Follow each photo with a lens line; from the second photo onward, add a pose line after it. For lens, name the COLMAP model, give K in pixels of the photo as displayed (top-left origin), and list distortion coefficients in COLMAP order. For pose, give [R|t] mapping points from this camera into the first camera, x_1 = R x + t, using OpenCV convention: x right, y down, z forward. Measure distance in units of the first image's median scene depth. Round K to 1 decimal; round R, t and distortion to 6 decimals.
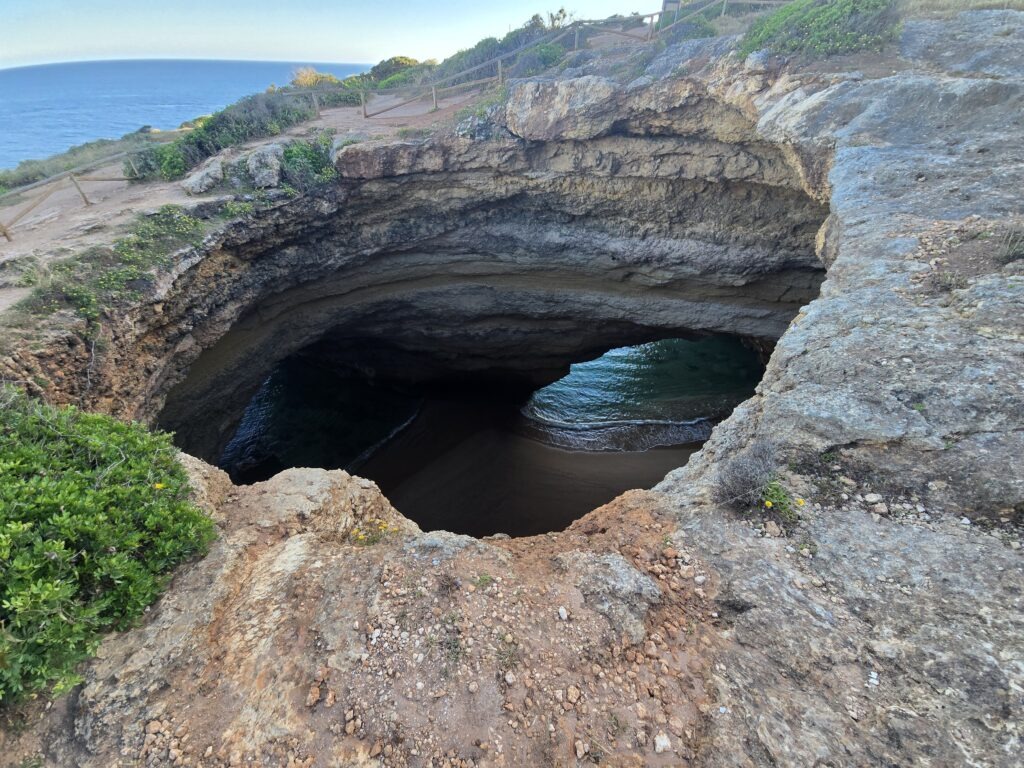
lens RADIAL K [[457.9, 0, 503.8], [0, 457.9, 382.6], [0, 0, 1]] dist [-0.009225, 0.000908]
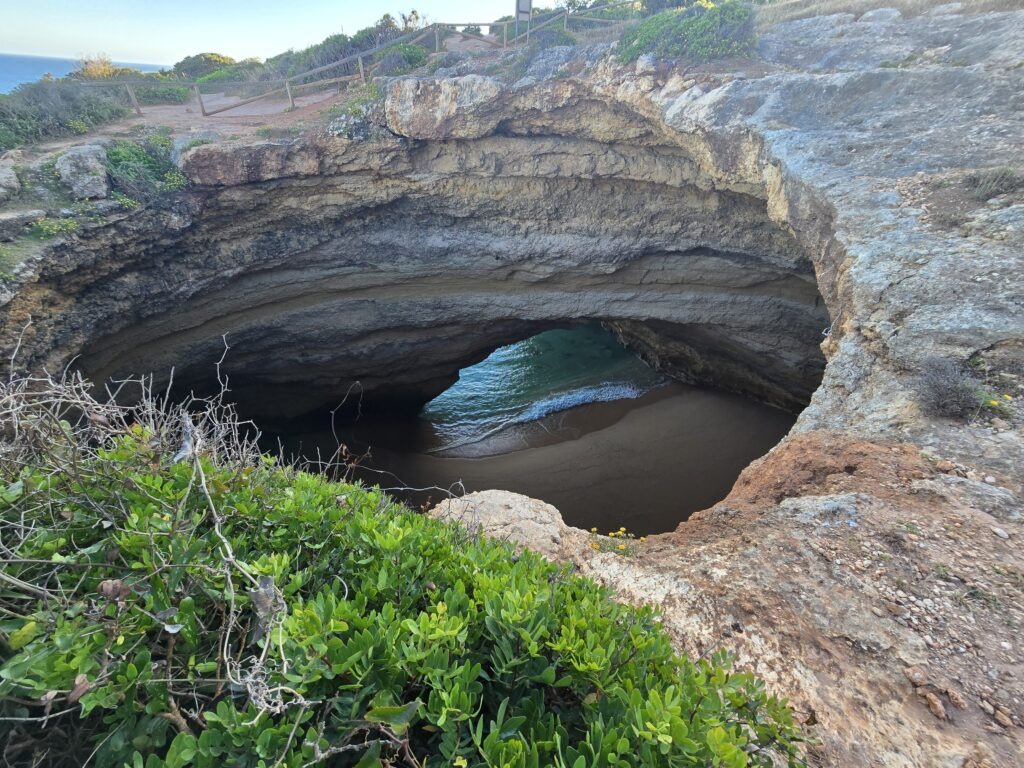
lens RADIAL K [[457.9, 0, 503.8], [0, 457.9, 382.6], [0, 0, 1]] dist [-0.009225, 0.000908]
pose [[0.931922, -0.166030, 0.322420, -0.155162], [0.174135, 0.984715, 0.003758, 0.000455], [-0.318116, 0.052643, 0.946589, 0.055969]]
